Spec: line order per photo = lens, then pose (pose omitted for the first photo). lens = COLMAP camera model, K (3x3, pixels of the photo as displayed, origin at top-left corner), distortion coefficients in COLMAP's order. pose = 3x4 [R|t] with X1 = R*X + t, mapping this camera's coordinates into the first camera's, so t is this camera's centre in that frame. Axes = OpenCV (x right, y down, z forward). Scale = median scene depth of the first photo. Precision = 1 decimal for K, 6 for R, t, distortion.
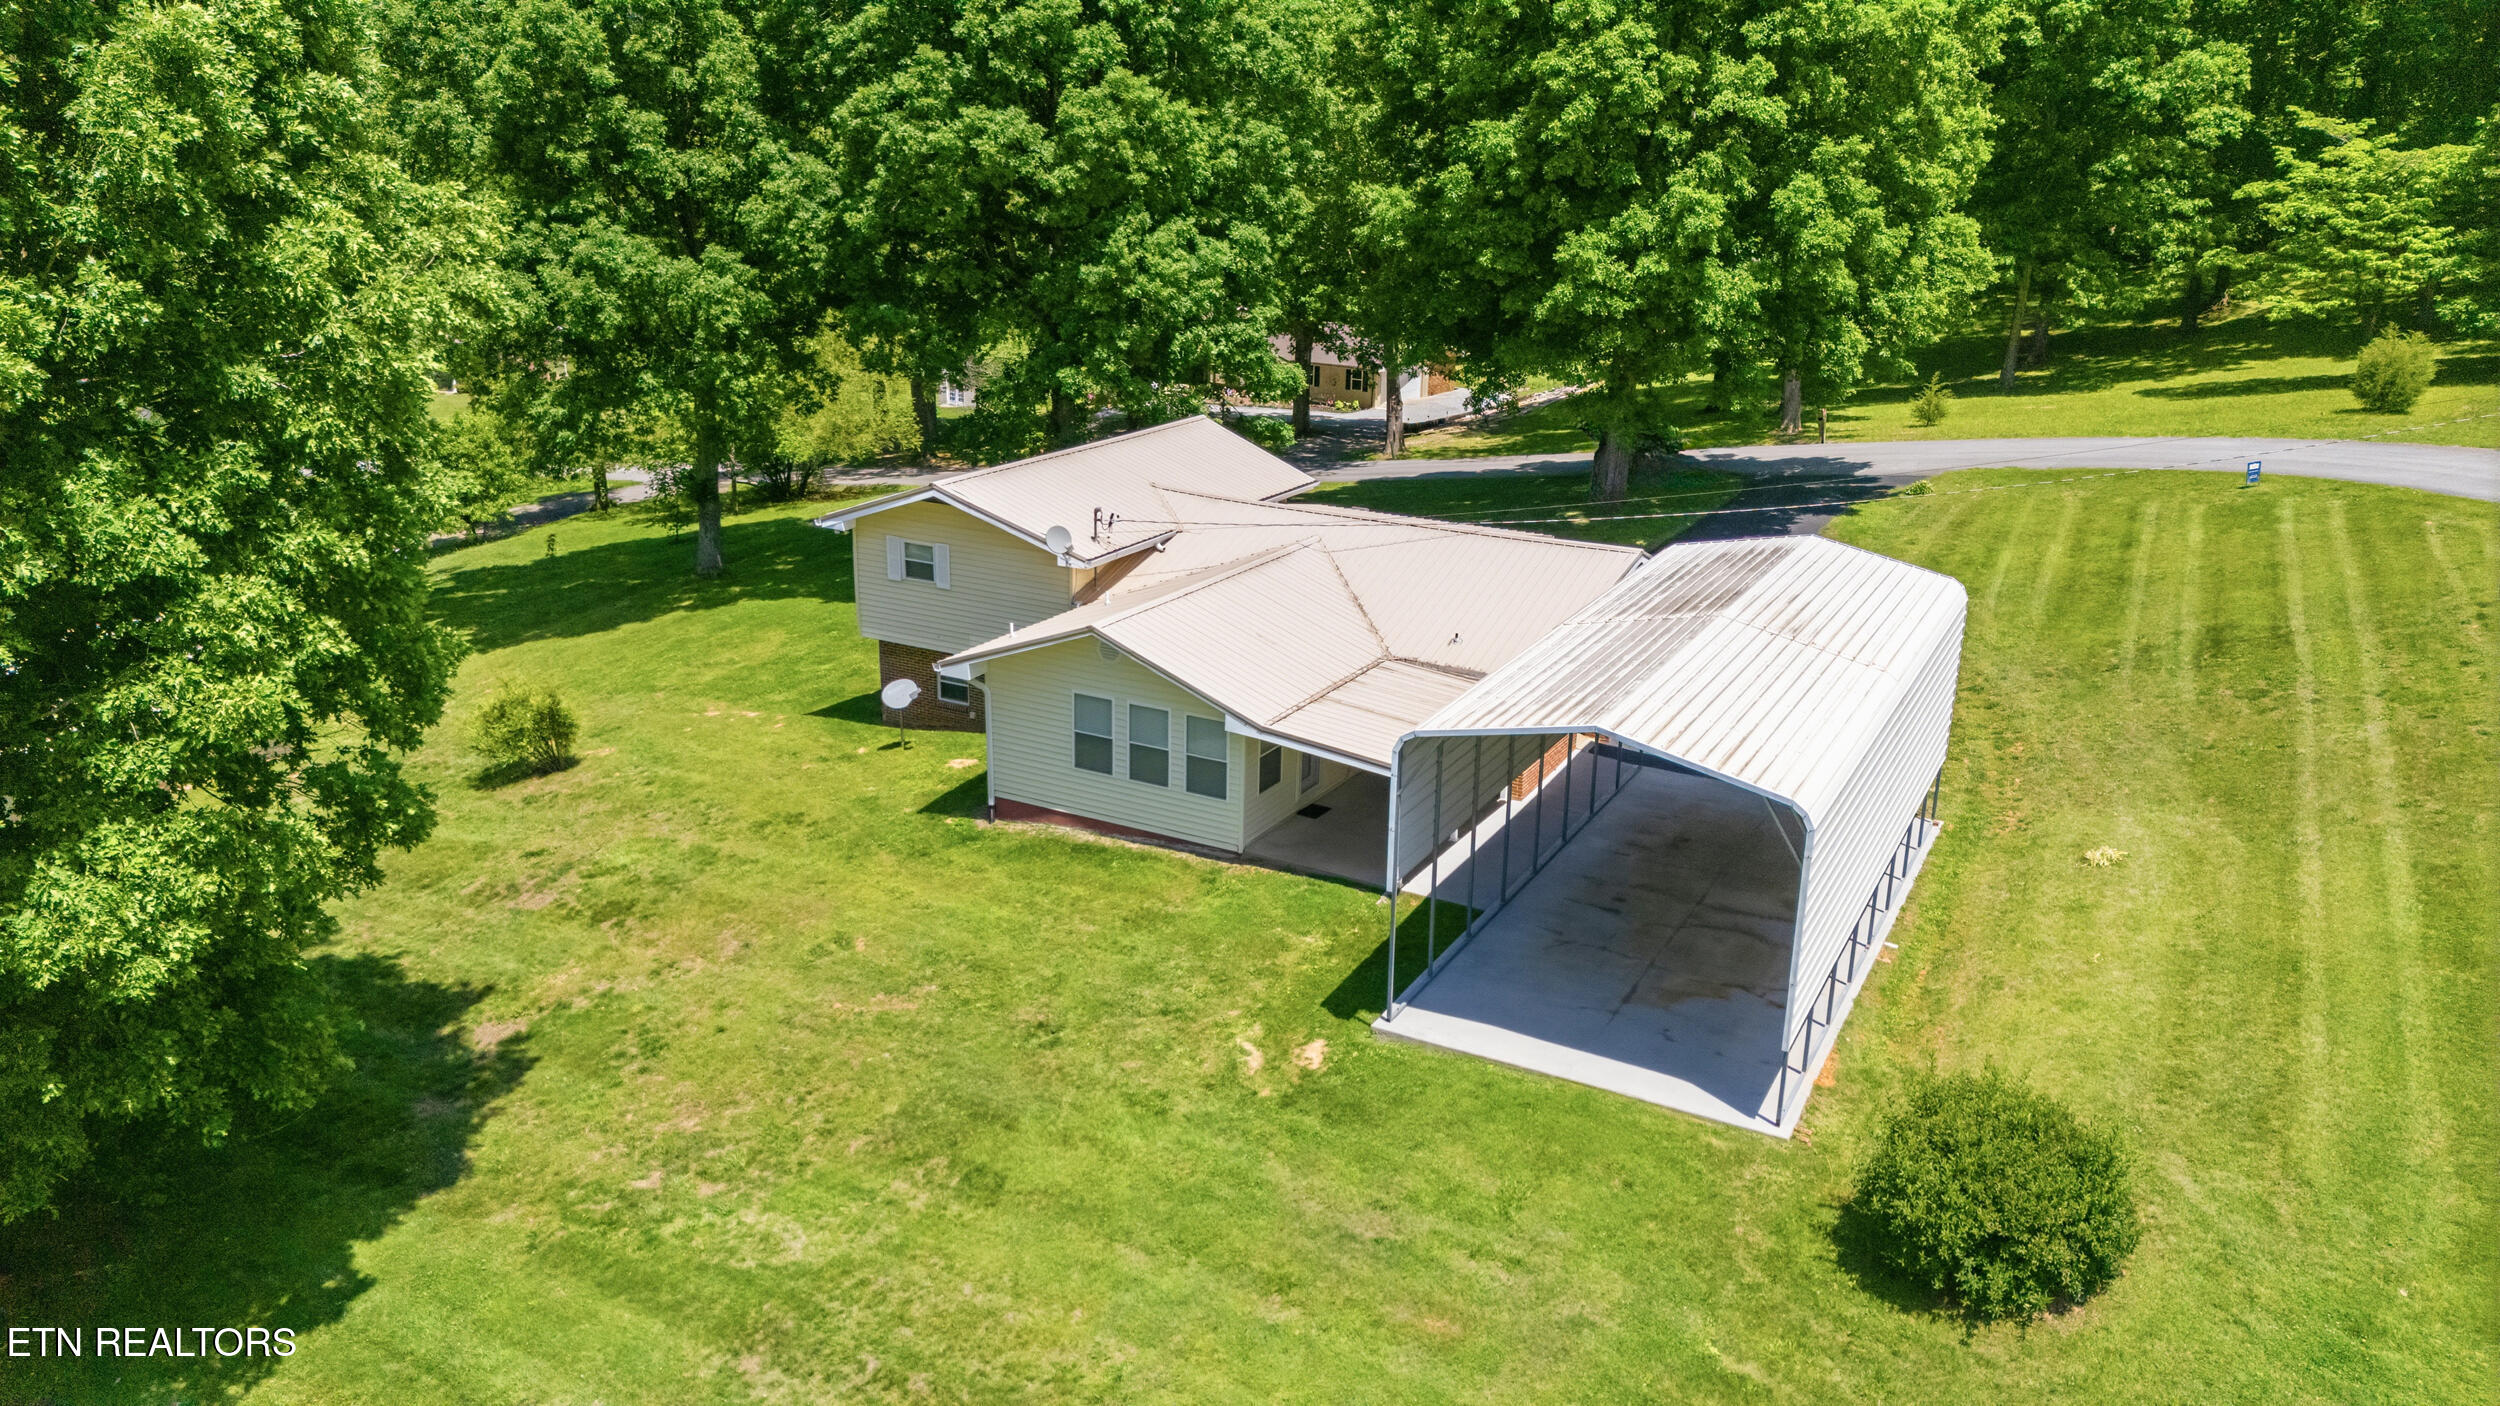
lens RADIAL K [[1677.4, 0, 1286.3], [0, 1677.4, 871.3], [0, 0, 1]] dist [0.025908, -0.081710]
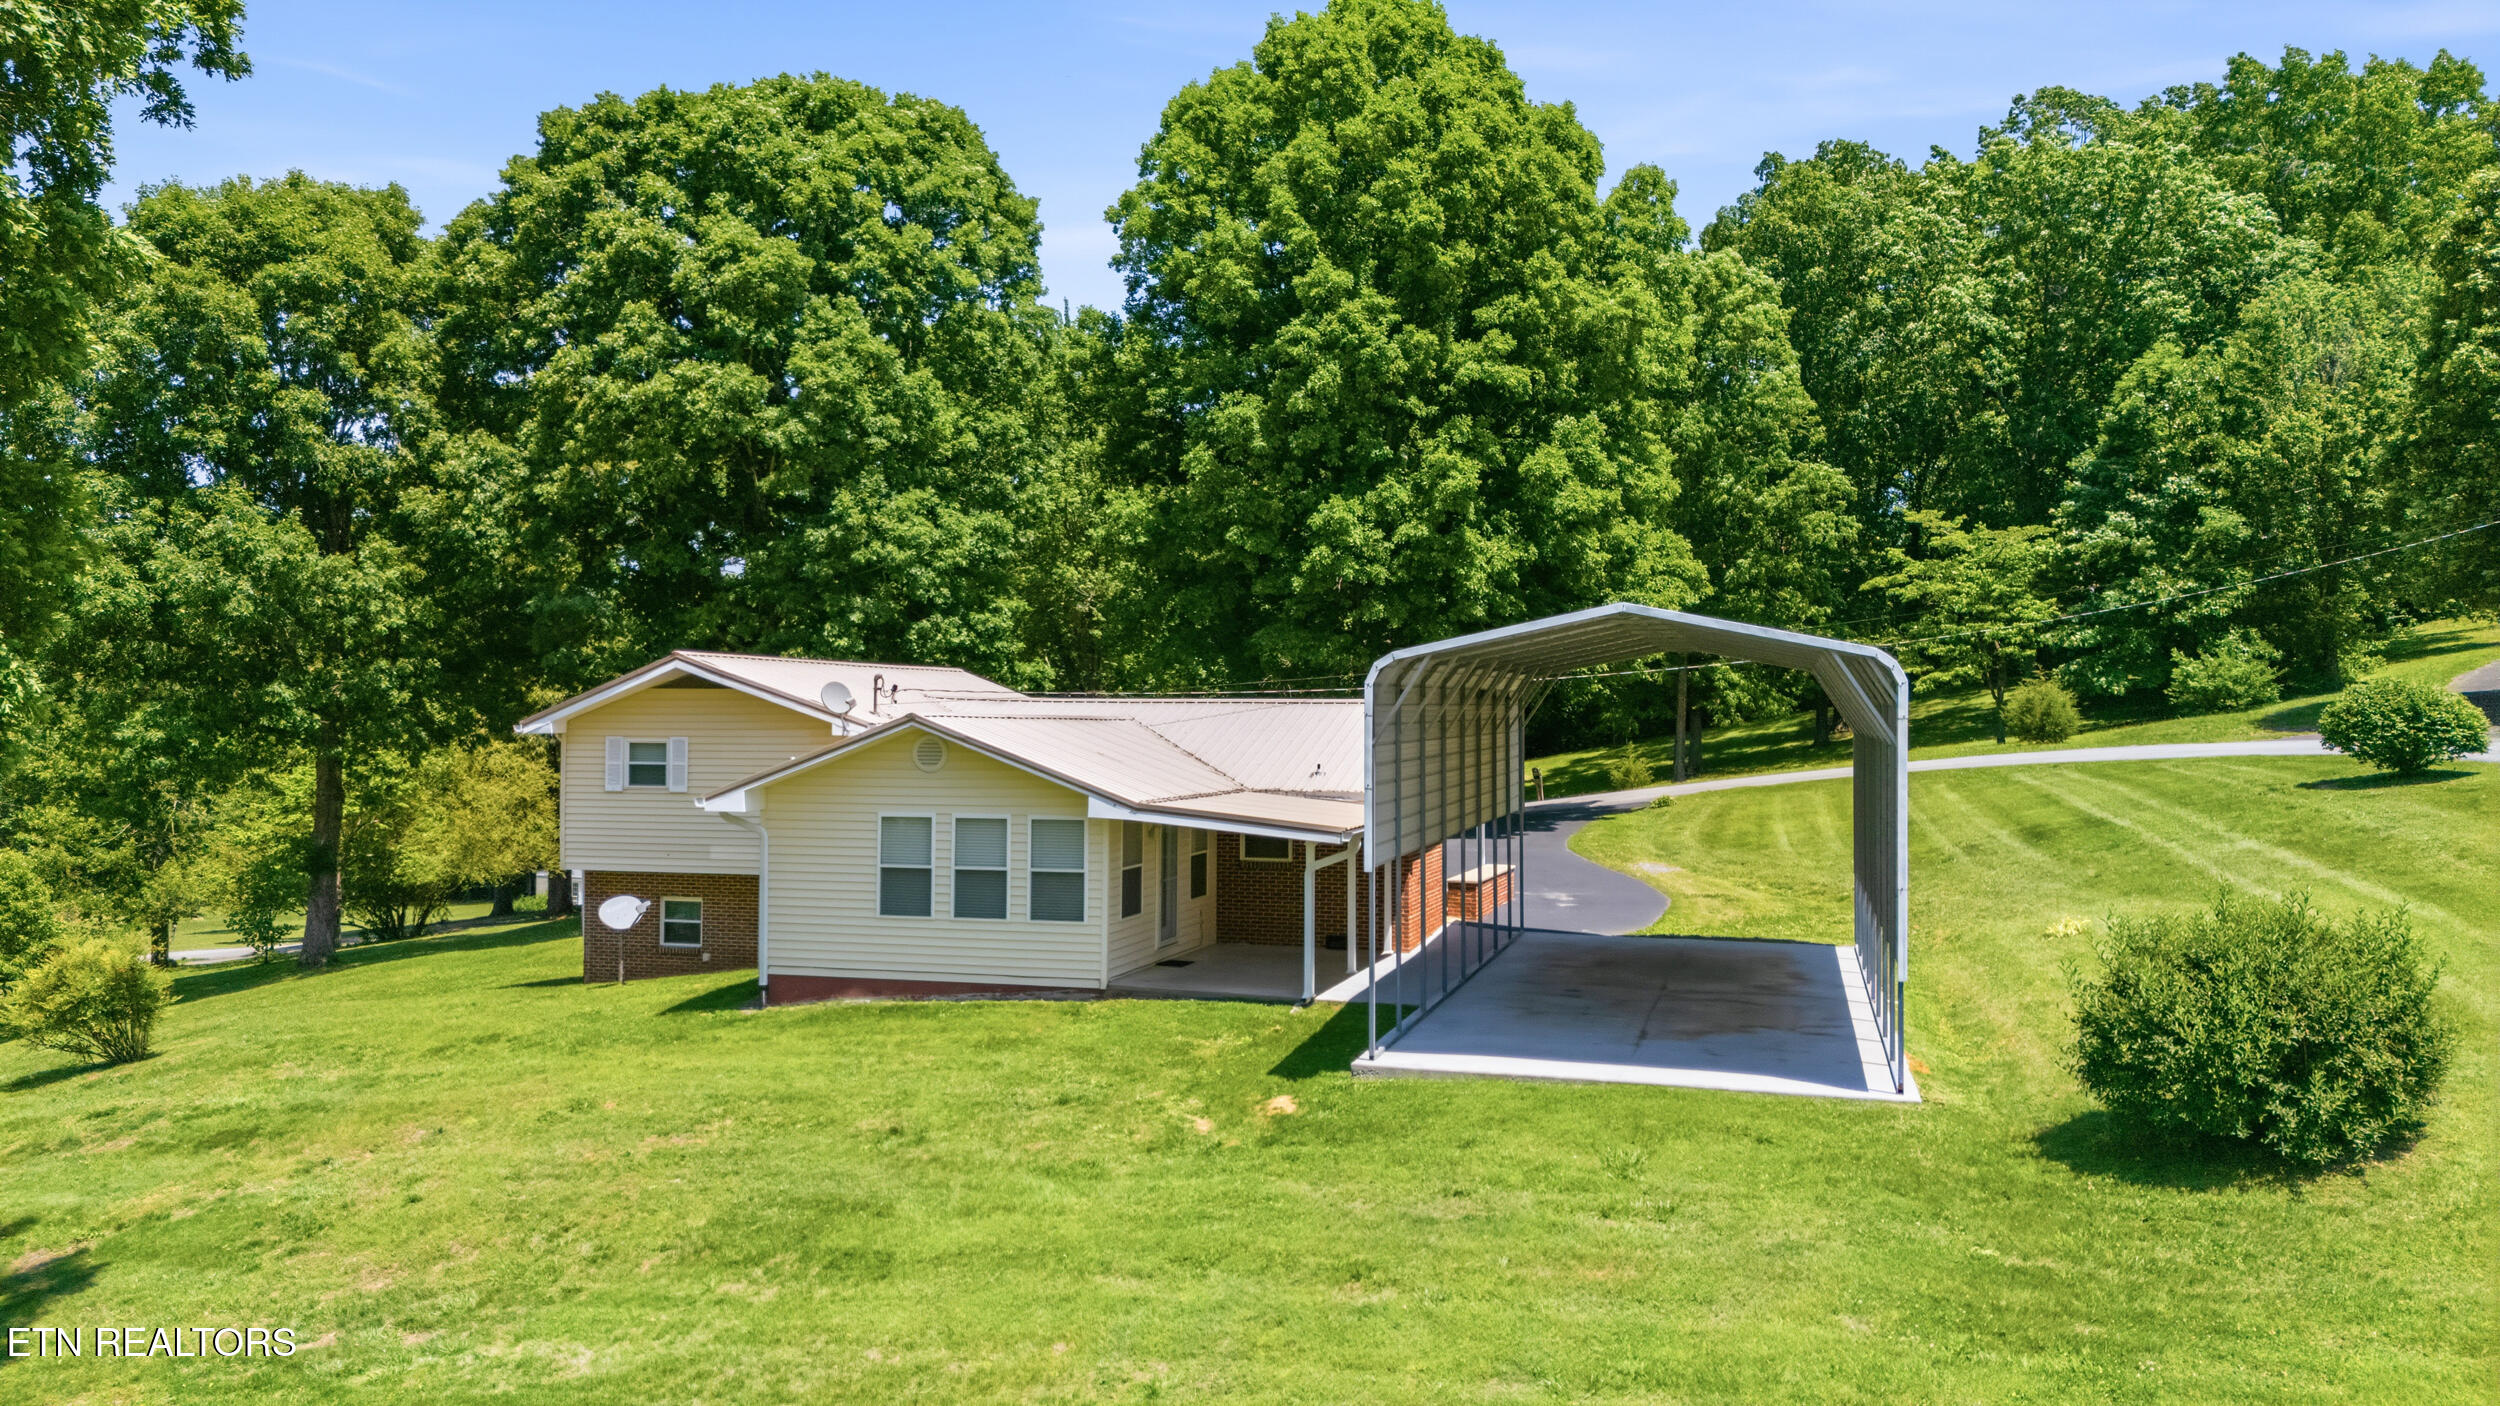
lens RADIAL K [[1779.2, 0, 1240.8], [0, 1779.2, 835.1], [0, 0, 1]] dist [0.060809, -0.107181]
pose [[0.983115, -0.039670, 0.178635, -0.074475], [0.096102, 0.942683, -0.319551, 0.132398], [-0.155720, 0.331322, 0.930579, 0.119288]]
